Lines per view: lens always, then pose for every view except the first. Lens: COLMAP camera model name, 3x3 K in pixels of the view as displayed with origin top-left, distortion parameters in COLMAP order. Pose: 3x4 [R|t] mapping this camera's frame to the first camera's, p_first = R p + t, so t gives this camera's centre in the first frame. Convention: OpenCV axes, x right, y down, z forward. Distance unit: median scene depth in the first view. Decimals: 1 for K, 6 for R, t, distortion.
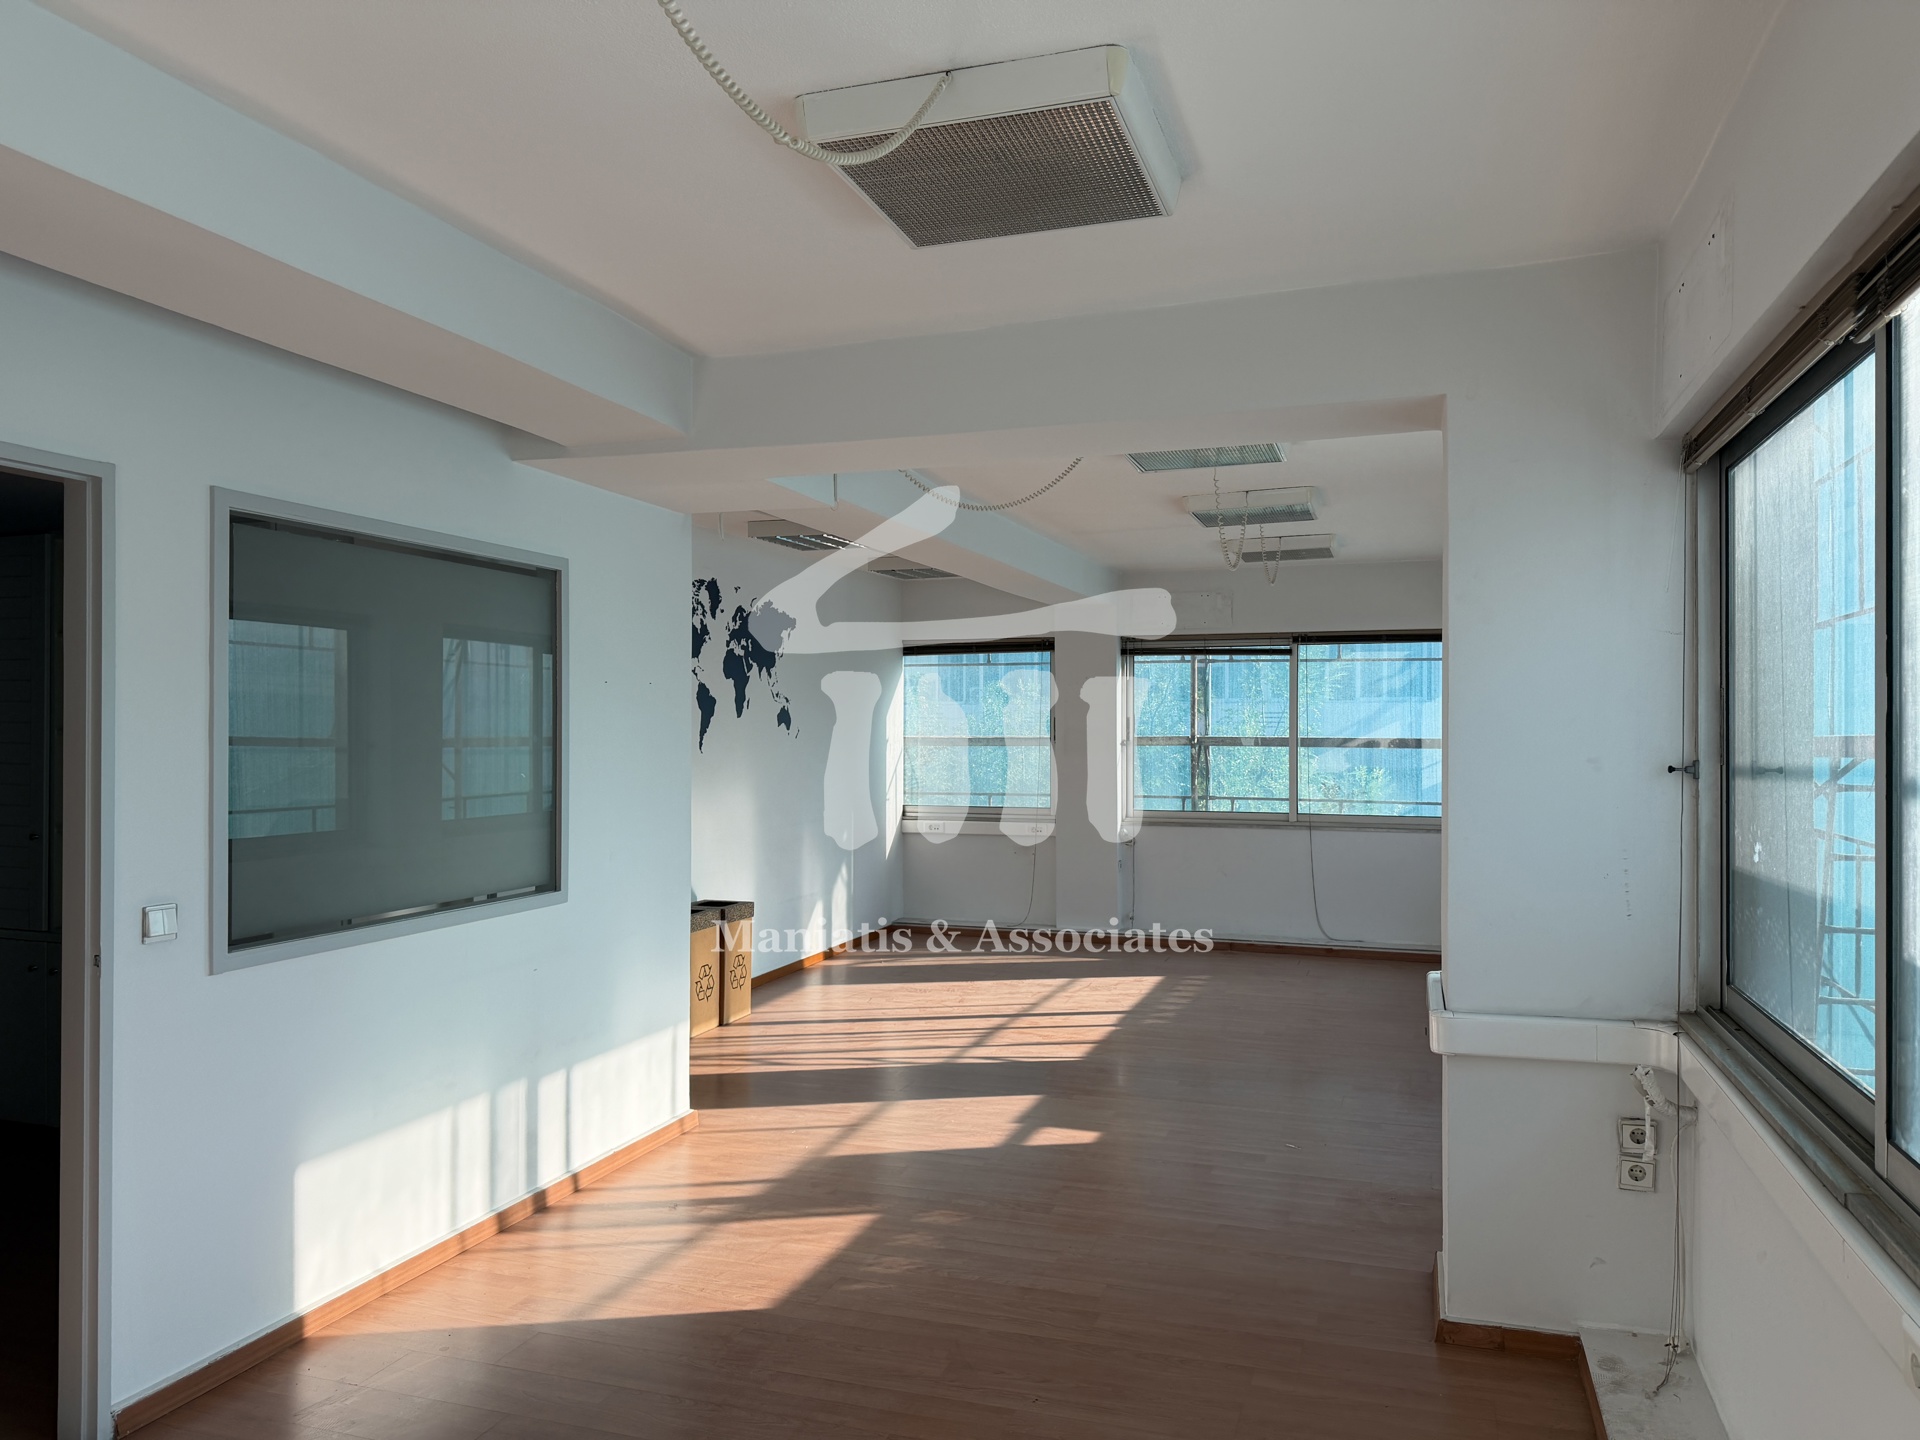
lens RADIAL K [[1338.2, 0, 969.6], [0, 1338.2, 725.3], [0, 0, 1]] dist [0.075611, -0.106061]
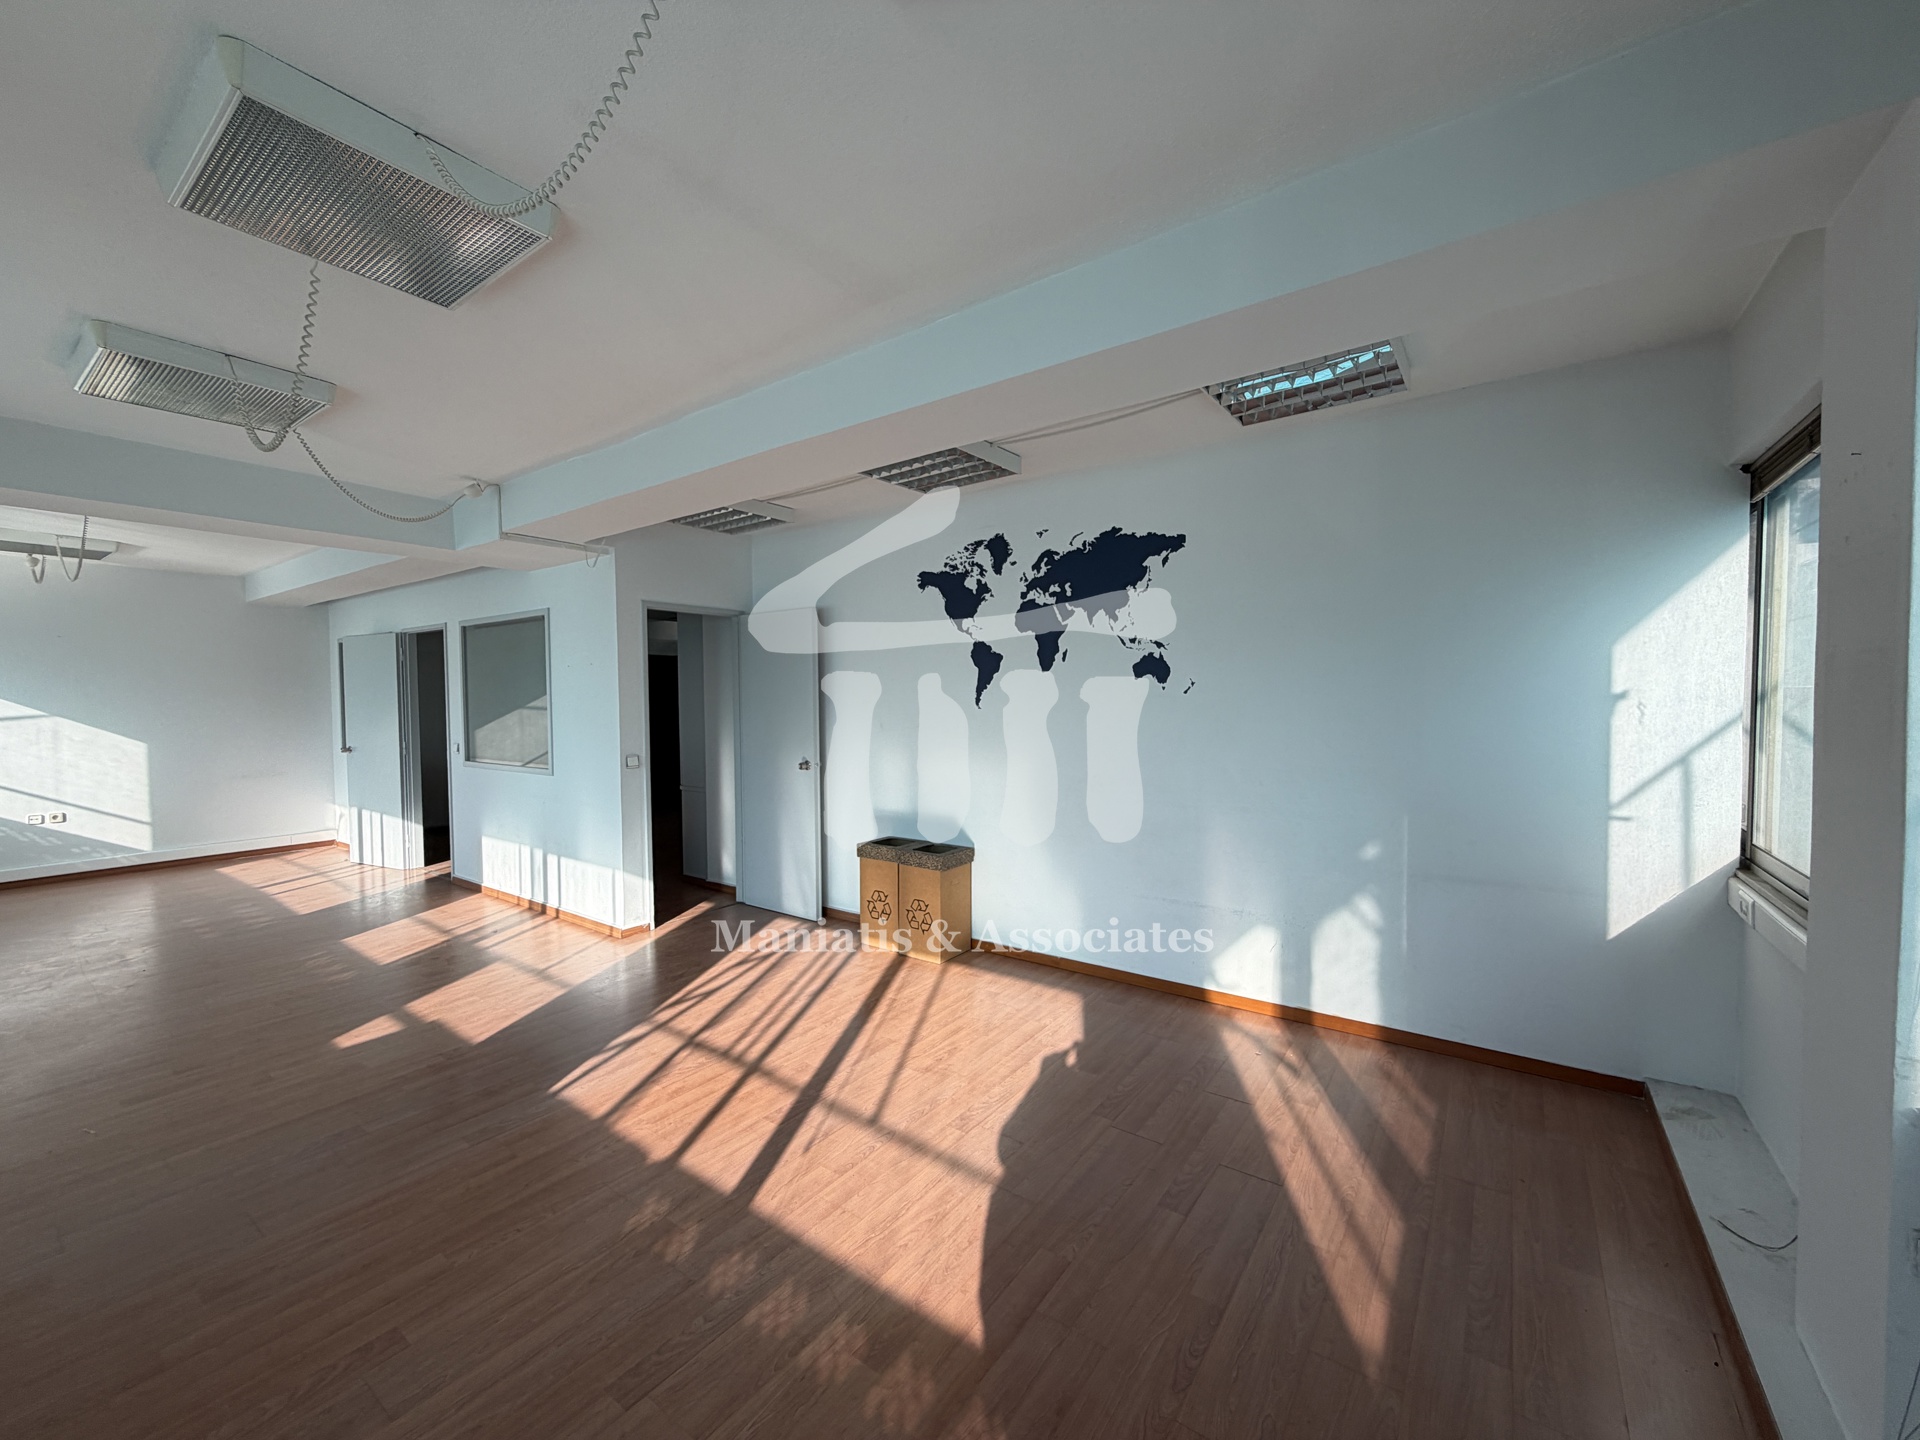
lens RADIAL K [[763.8, 0, 953.0], [0, 763.8, 719.4], [0, 0, 1]] dist [-0.001249, 0.000555]
pose [[-0.303767, 0.033418, -0.952160, 0.442674], [0.013413, 0.999436, 0.030798, 0.012765], [0.952652, -0.003416, -0.304044, 1.379651]]
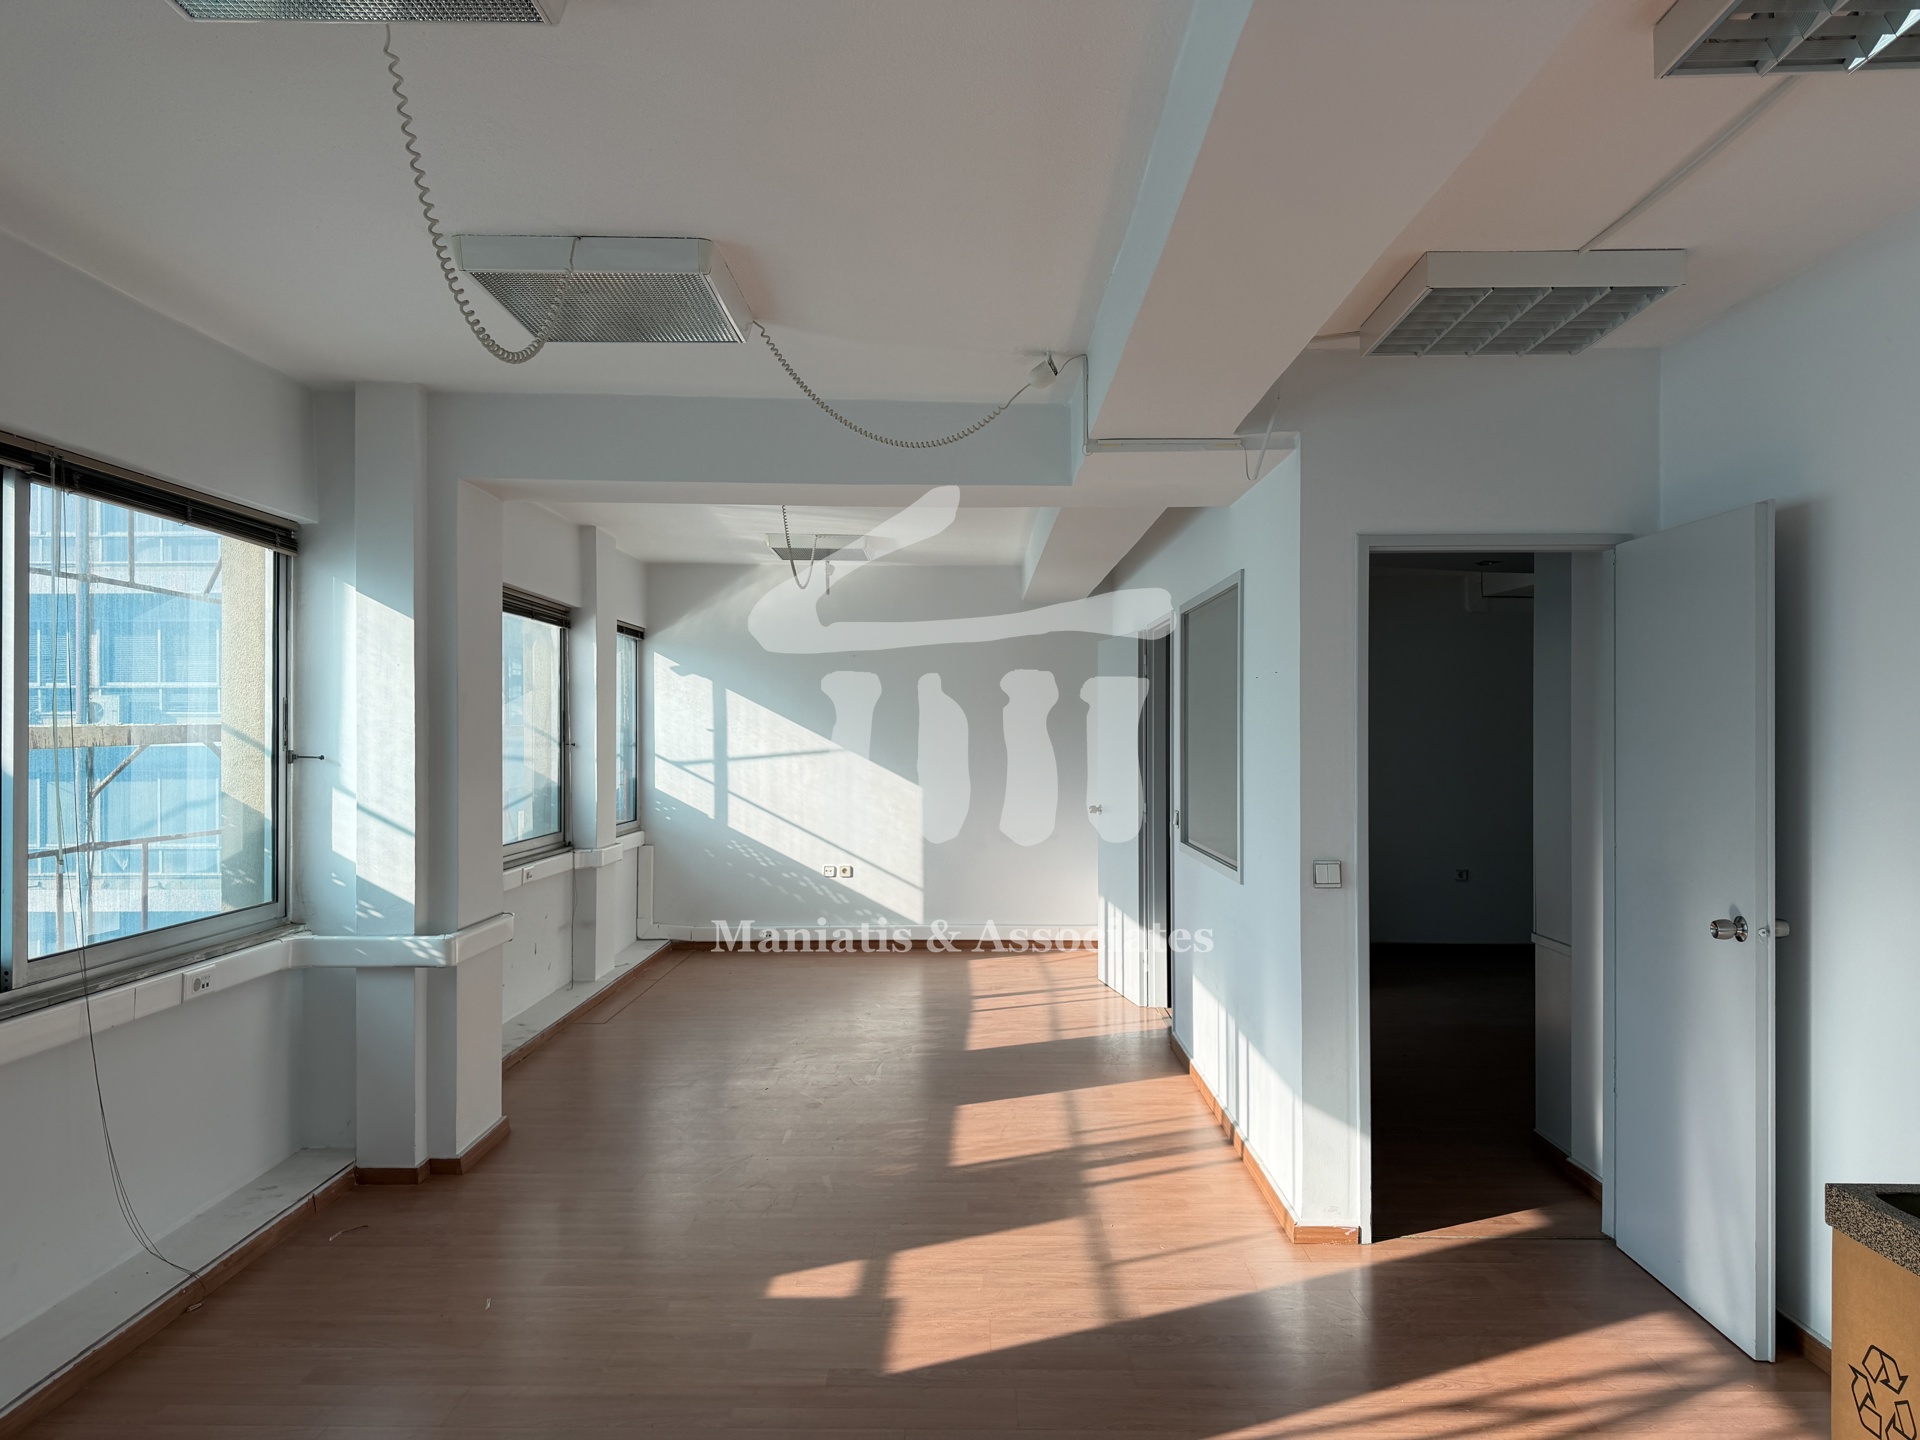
lens RADIAL K [[1338.2, 0, 969.6], [0, 1338.2, 725.3], [0, 0, 1]] dist [0.075611, -0.106061]
pose [[-0.951904, -0.002633, -0.306385, 0.174695], [-0.000072, 0.999965, -0.008370, 0.008419], [0.306396, -0.007945, -0.951871, 1.401963]]
